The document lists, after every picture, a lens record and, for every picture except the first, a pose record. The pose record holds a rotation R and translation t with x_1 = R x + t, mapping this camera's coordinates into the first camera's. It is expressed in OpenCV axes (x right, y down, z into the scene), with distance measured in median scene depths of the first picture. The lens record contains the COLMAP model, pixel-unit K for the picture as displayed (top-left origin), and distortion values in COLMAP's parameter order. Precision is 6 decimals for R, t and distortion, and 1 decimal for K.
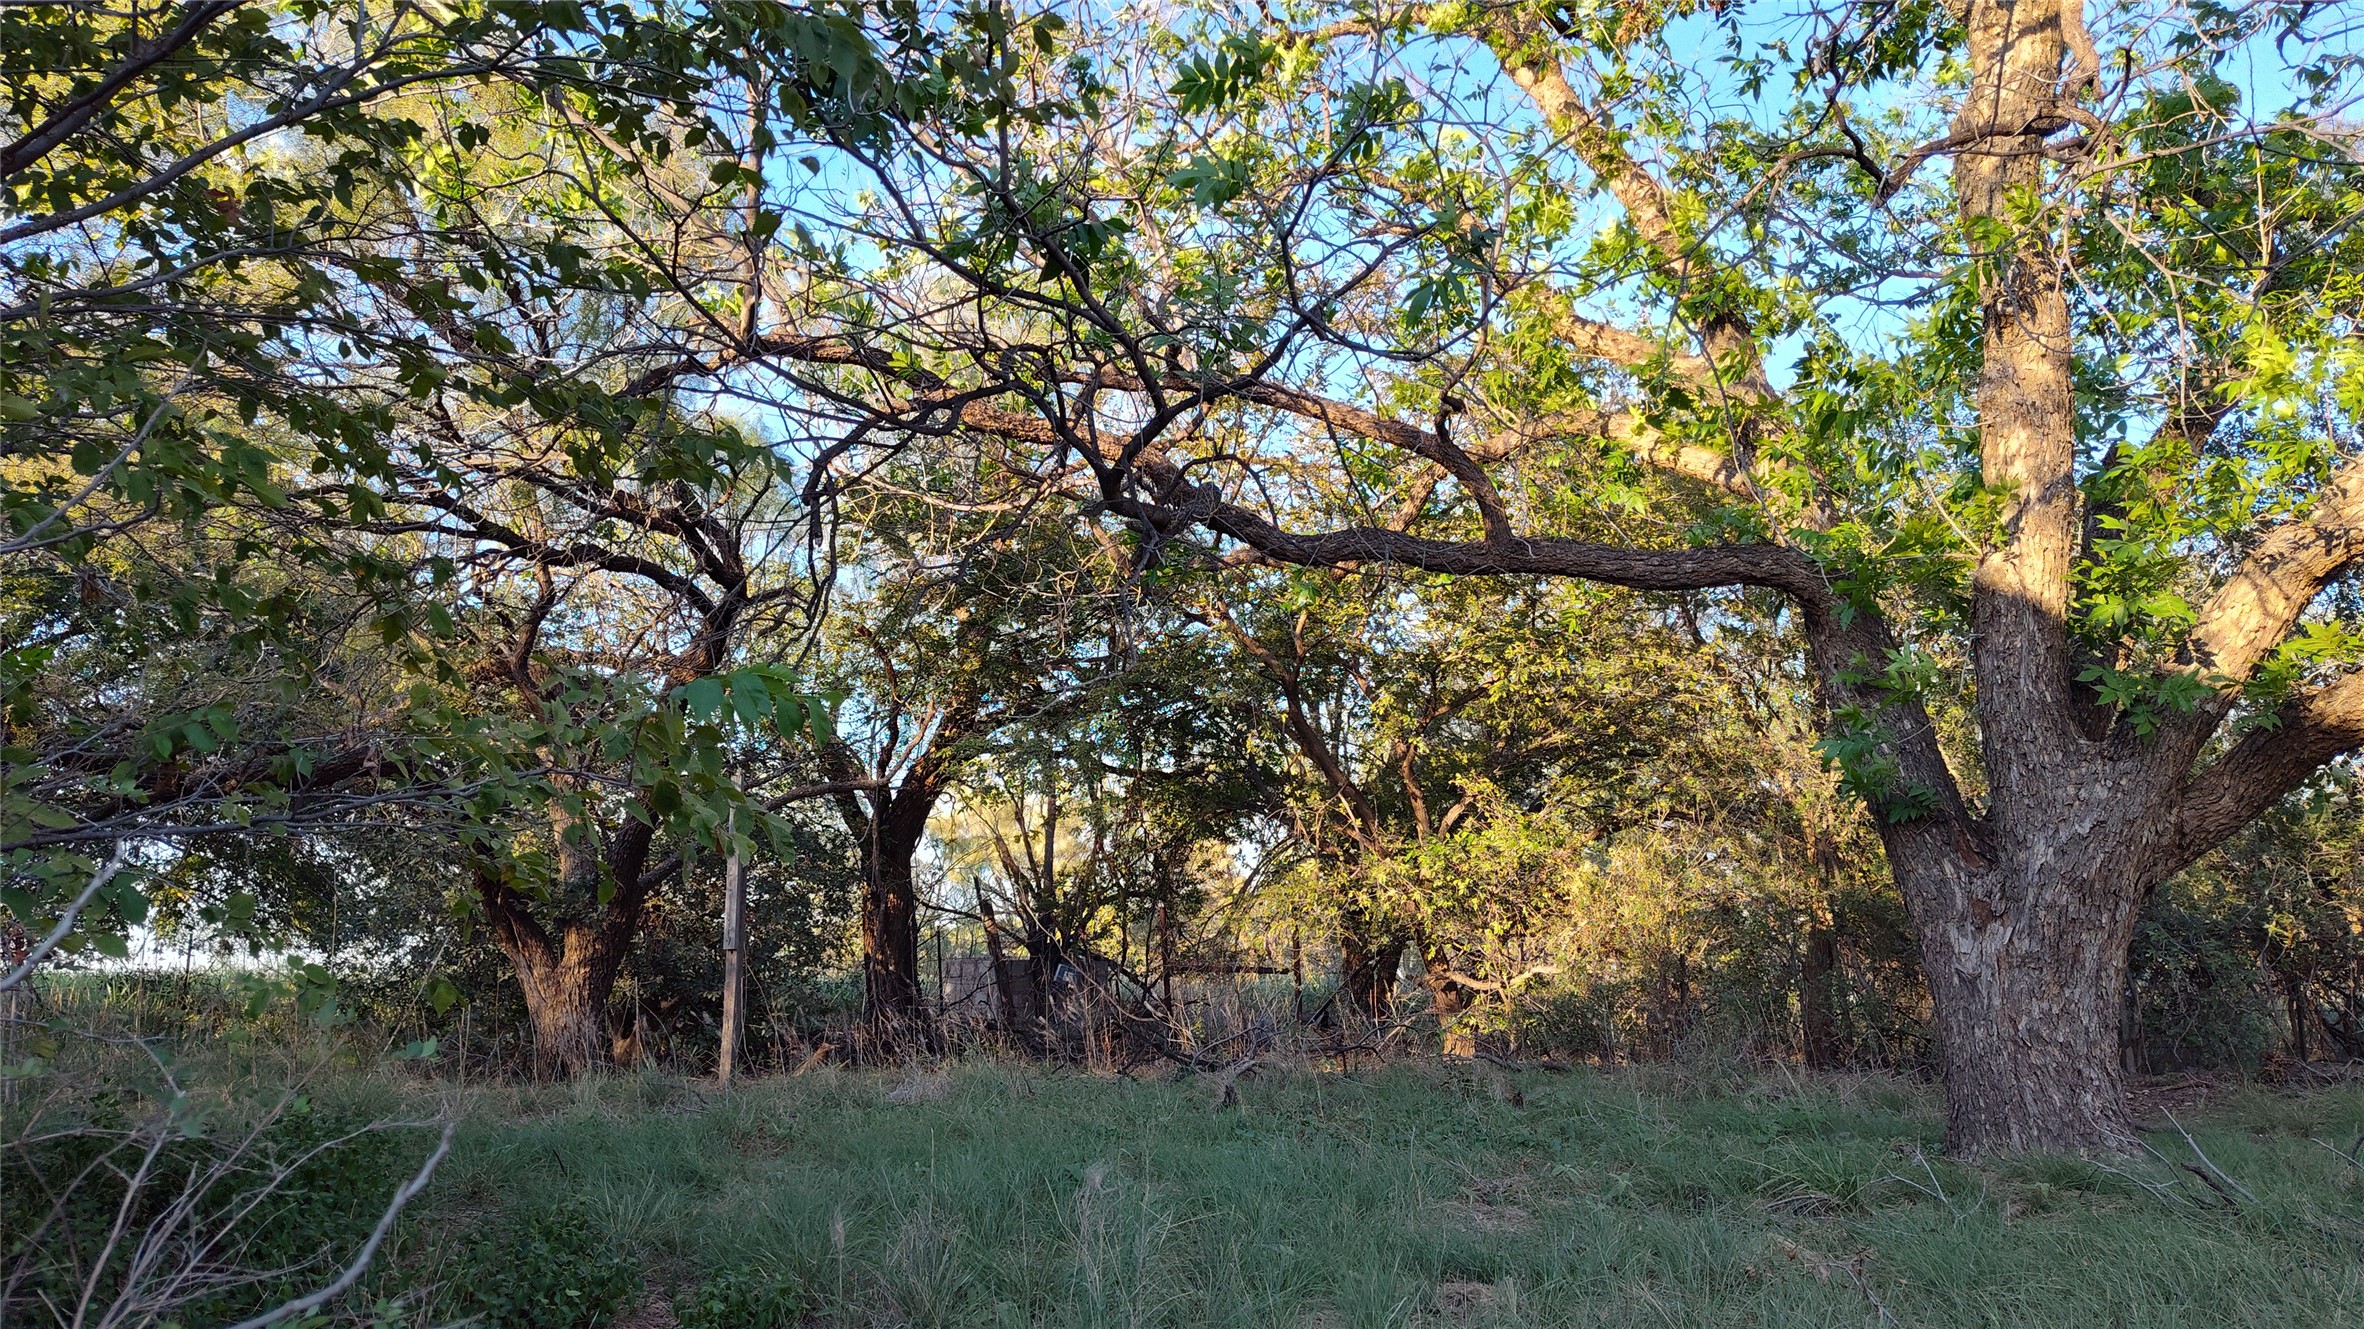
lens RADIAL K [[1635.2, 0, 1186.2], [0, 1635.2, 649.9], [0, 0, 1]] dist [0.054289, -0.035188]
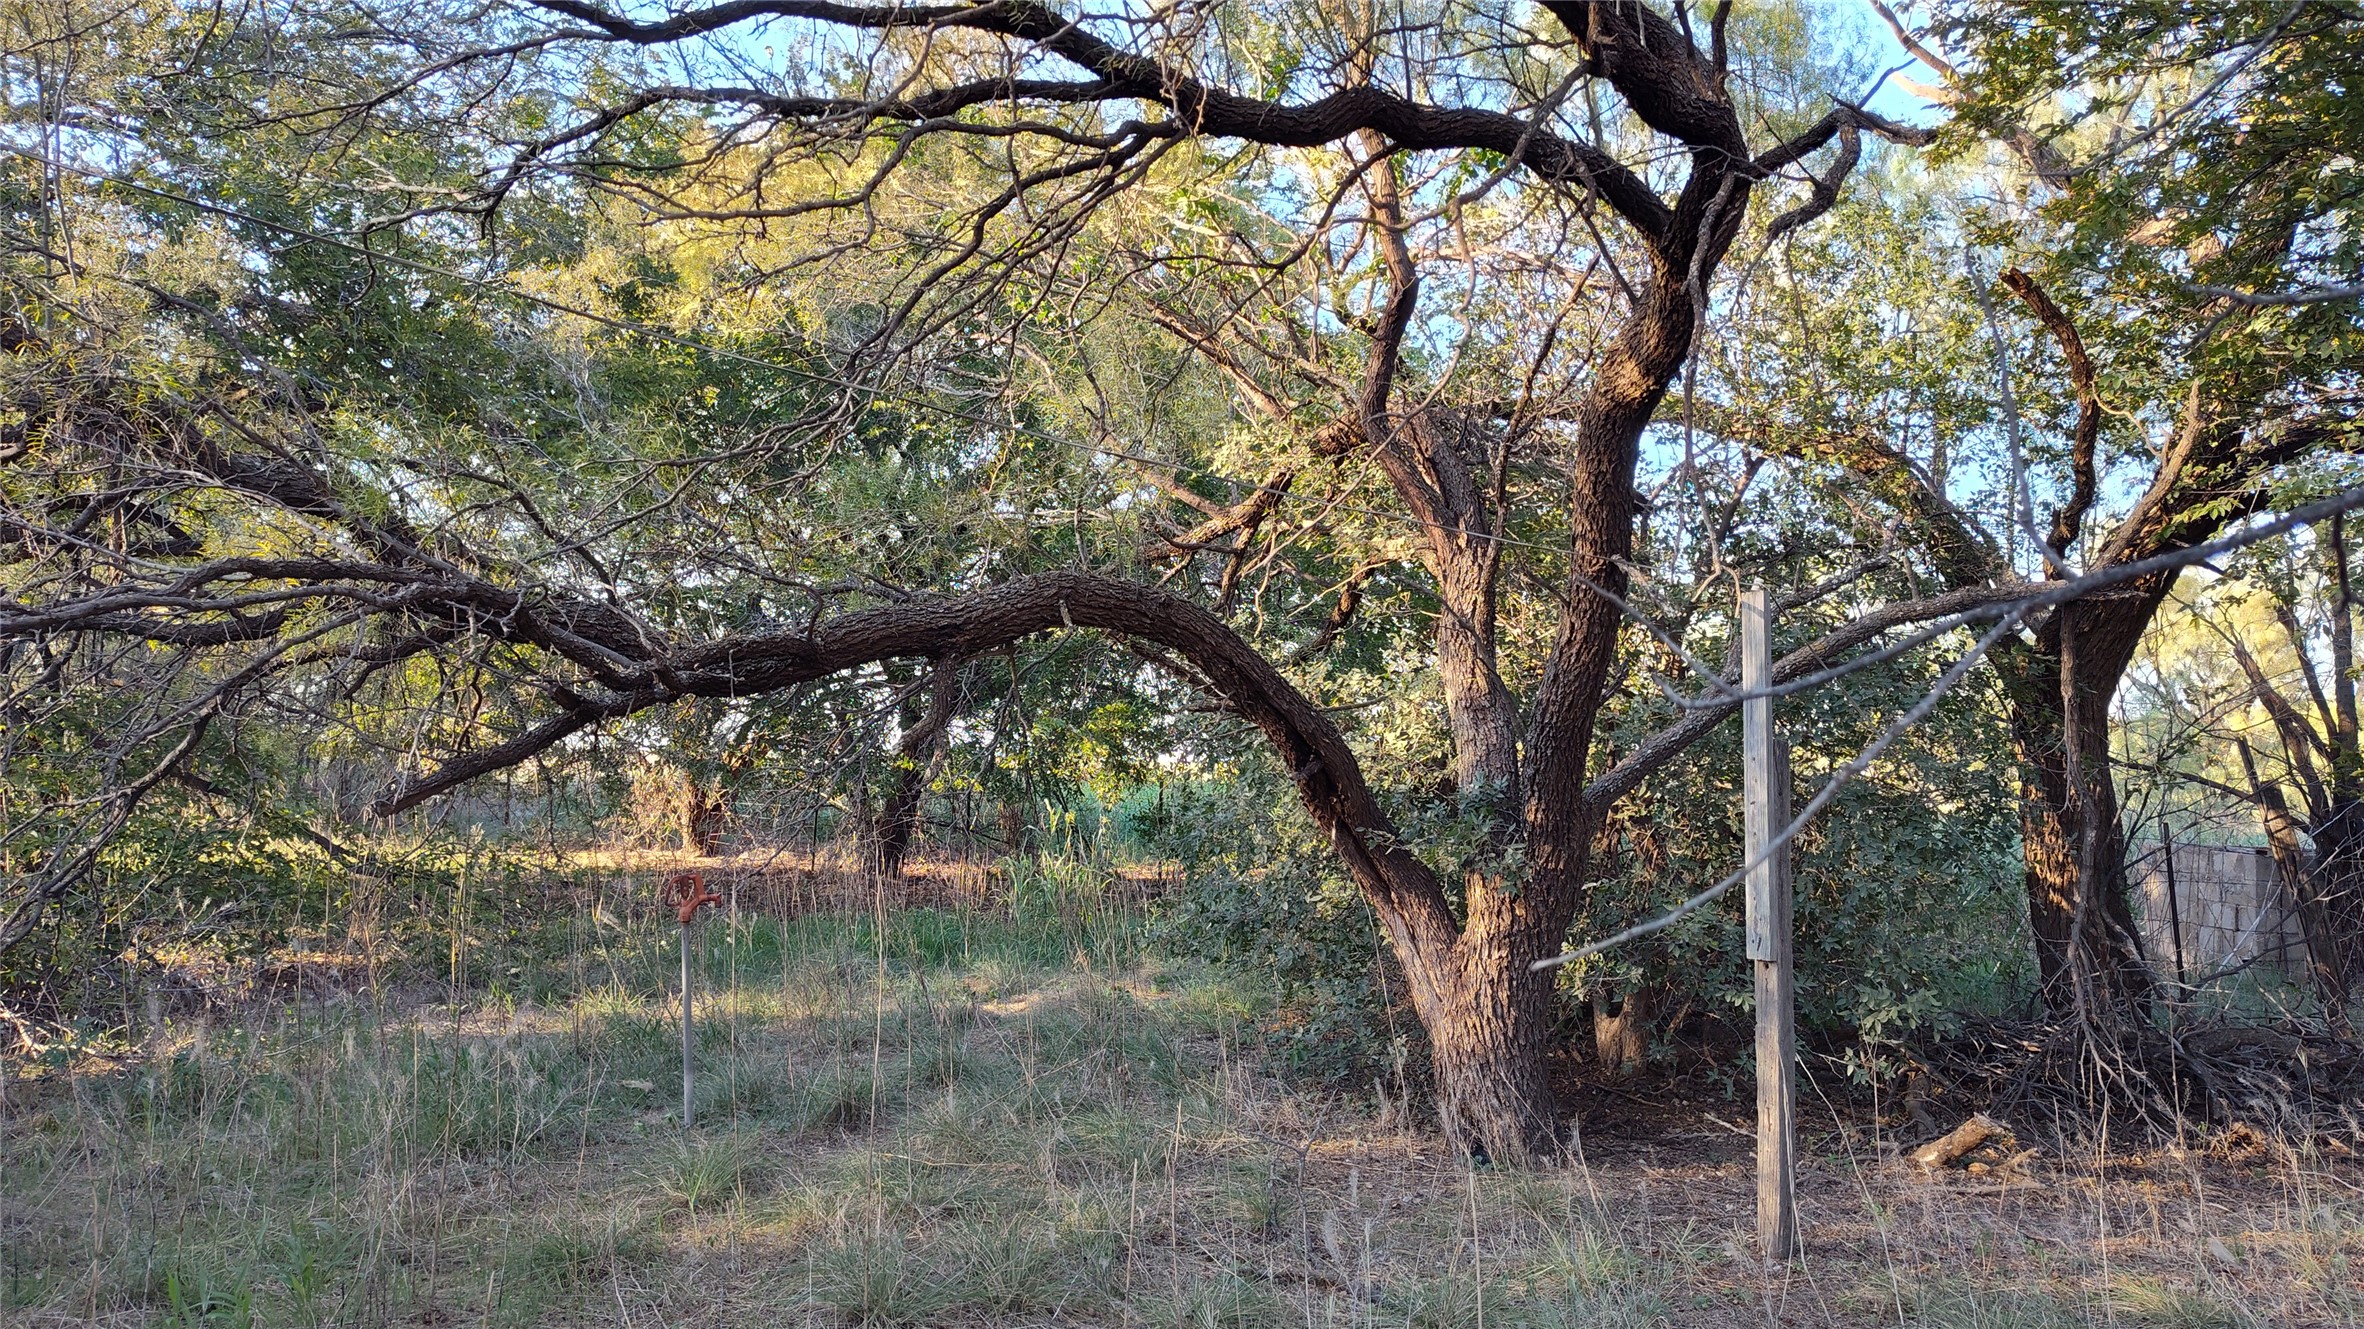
lens RADIAL K [[1635.2, 0, 1186.2], [0, 1635.2, 649.9], [0, 0, 1]] dist [0.054289, -0.035188]
pose [[0.808142, -0.013608, -0.588831, -0.026889], [0.091730, 0.990442, 0.103006, 0.005840], [0.581801, -0.137256, 0.801666, 0.110140]]
